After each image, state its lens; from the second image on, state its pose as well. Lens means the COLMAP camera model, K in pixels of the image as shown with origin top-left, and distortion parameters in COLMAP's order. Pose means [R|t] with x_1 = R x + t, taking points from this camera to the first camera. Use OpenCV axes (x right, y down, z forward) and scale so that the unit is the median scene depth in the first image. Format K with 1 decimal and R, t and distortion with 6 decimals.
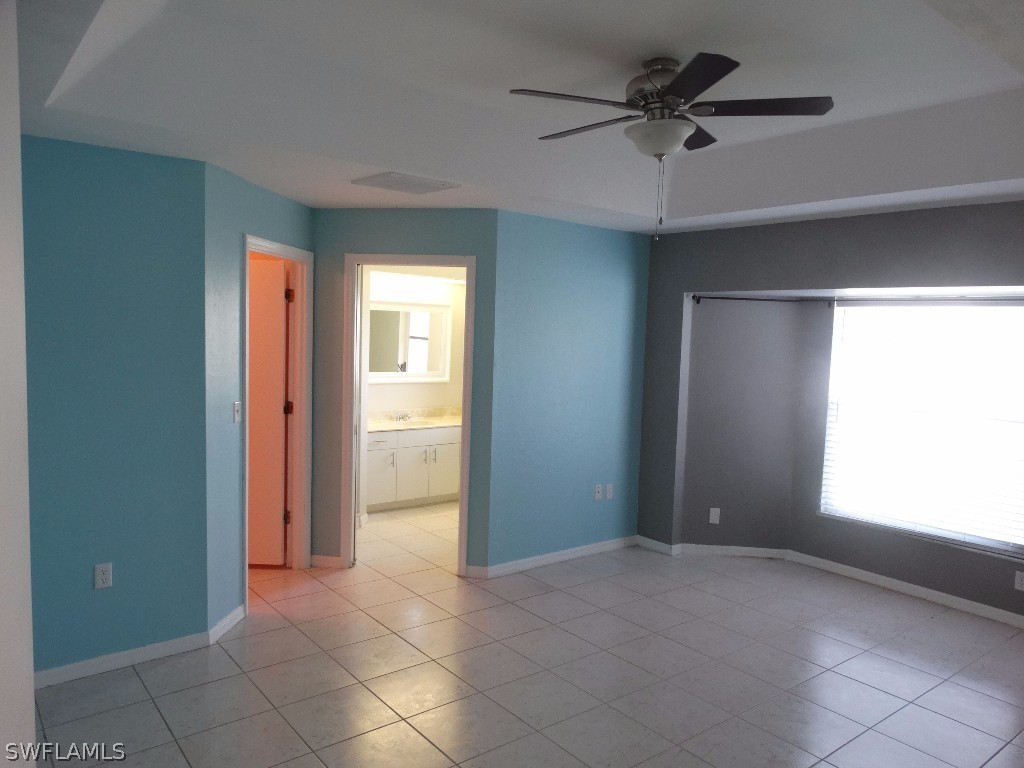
lens RADIAL K [[732.4, 0, 516.4], [0, 732.4, 381.5], [0, 0, 1]] dist [0.010803, 0.009775]
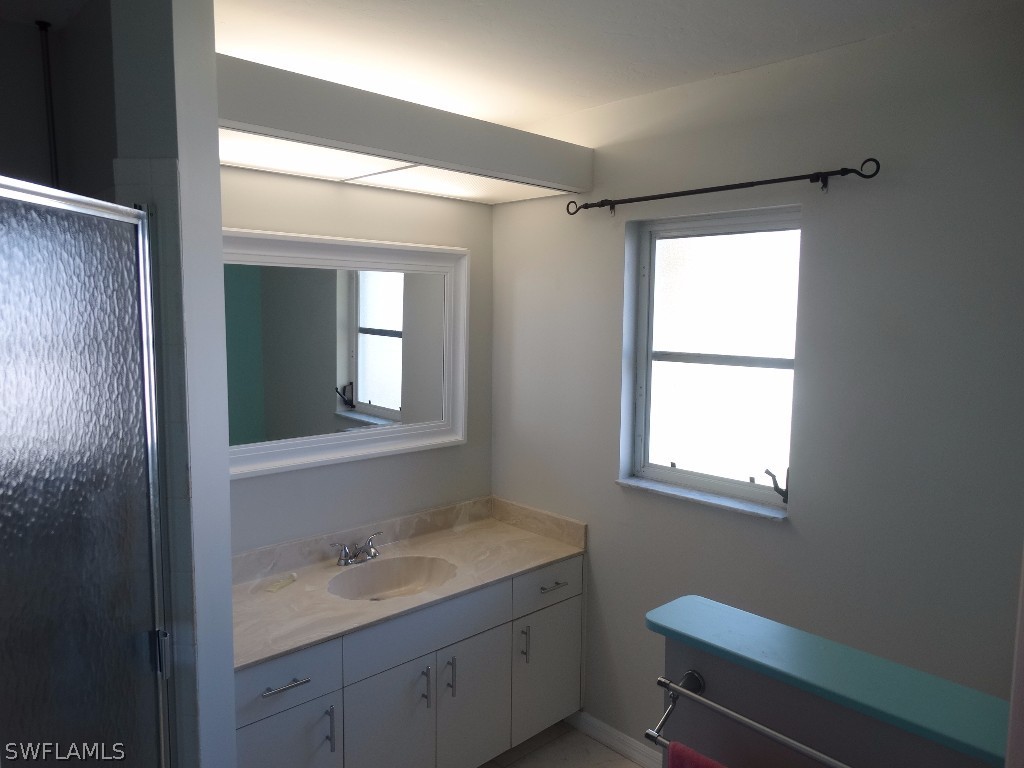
lens RADIAL K [[732.4, 0, 512.9], [0, 732.4, 381.2], [0, 0, 1]] dist [0.010803, 0.009775]
pose [[0.996785, -0.031585, 0.073631, -0.094879], [0.028118, 0.998468, 0.047656, -0.052819], [-0.075023, -0.045432, 0.996146, 0.597187]]
